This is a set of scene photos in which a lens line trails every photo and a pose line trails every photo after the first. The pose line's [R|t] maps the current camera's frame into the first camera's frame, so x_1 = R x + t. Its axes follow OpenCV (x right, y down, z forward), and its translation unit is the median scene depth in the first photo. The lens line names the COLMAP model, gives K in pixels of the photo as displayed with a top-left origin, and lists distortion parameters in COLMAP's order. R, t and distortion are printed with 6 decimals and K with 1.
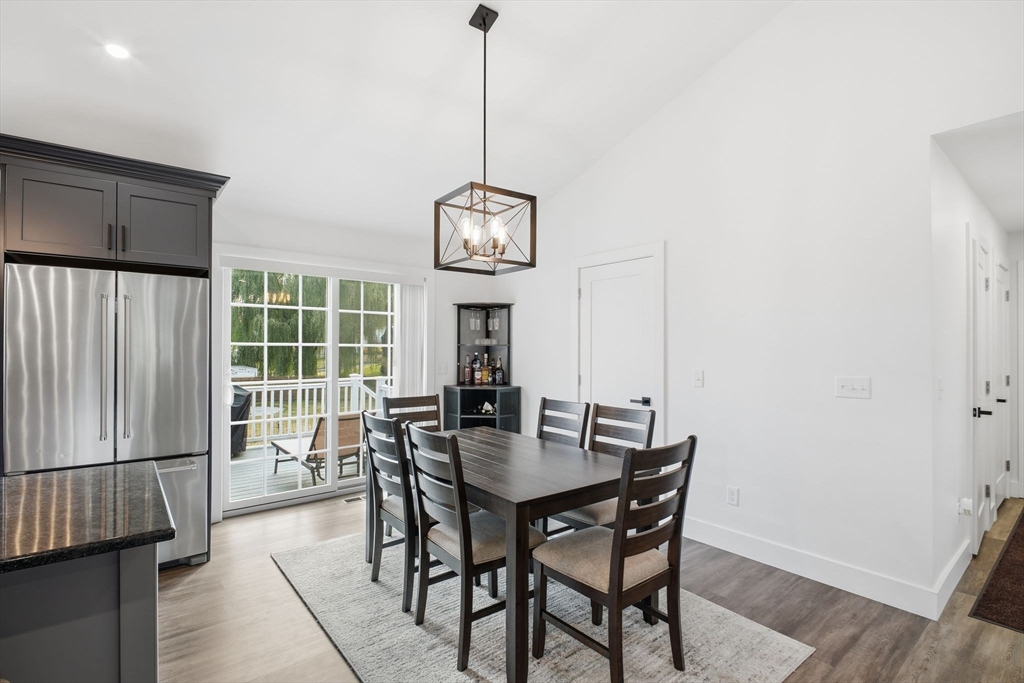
lens RADIAL K [[480.3, 0, 512.0], [0, 480.3, 341.5], [0, 0, 1]] dist [-0.009130, -0.000023]
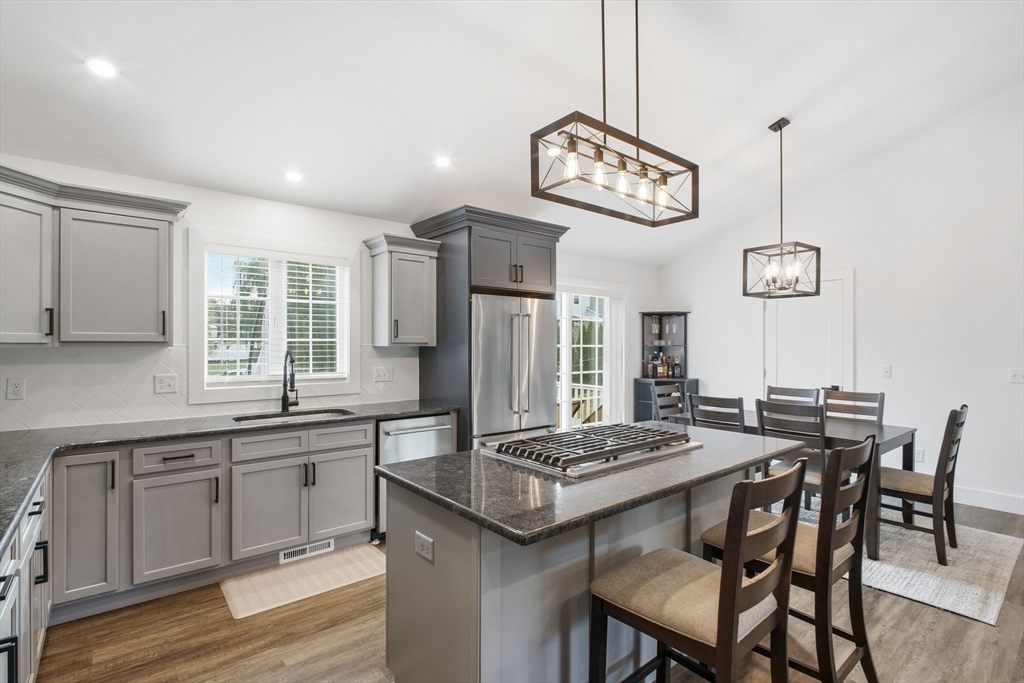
lens RADIAL K [[486.6, 0, 507.9], [0, 486.6, 346.4], [0, 0, 1]] dist [-0.009763, -0.000419]
pose [[0.999993, -0.002416, 0.002858, -0.529968], [0.002364, 0.999834, 0.018070, -0.016121], [-0.002901, -0.018063, 0.999833, -0.285766]]
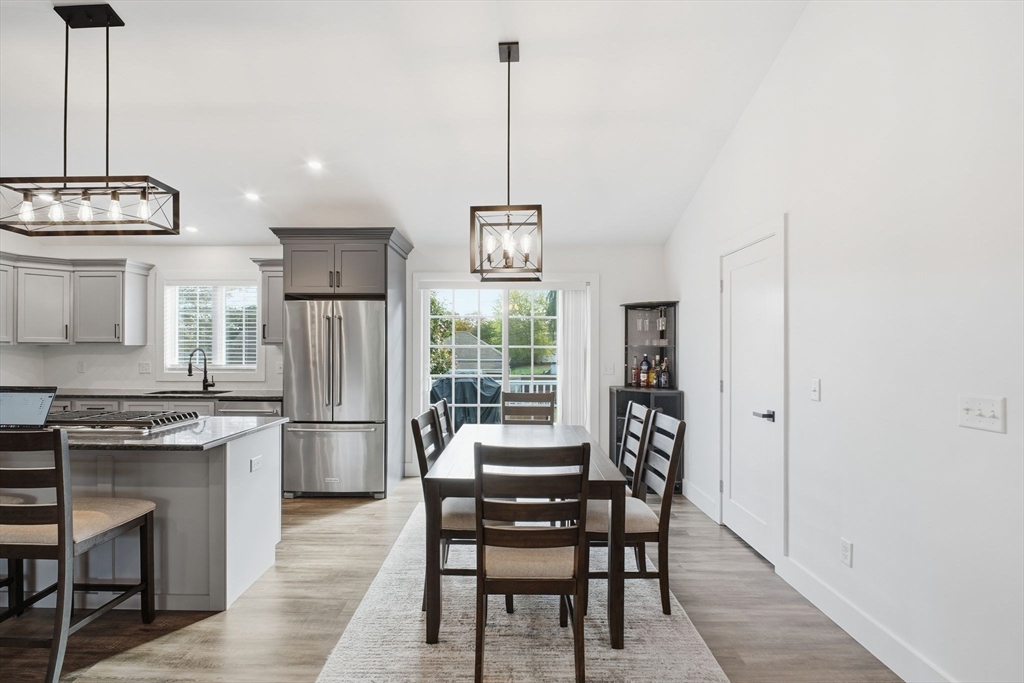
lens RADIAL K [[486.6, 0, 507.9], [0, 486.6, 346.4], [0, 0, 1]] dist [-0.009763, -0.000419]
pose [[0.769474, -0.004094, -0.638665, 0.392489], [0.009003, 0.999950, 0.004438, 0.001351], [0.638614, -0.009165, 0.769472, 0.081036]]
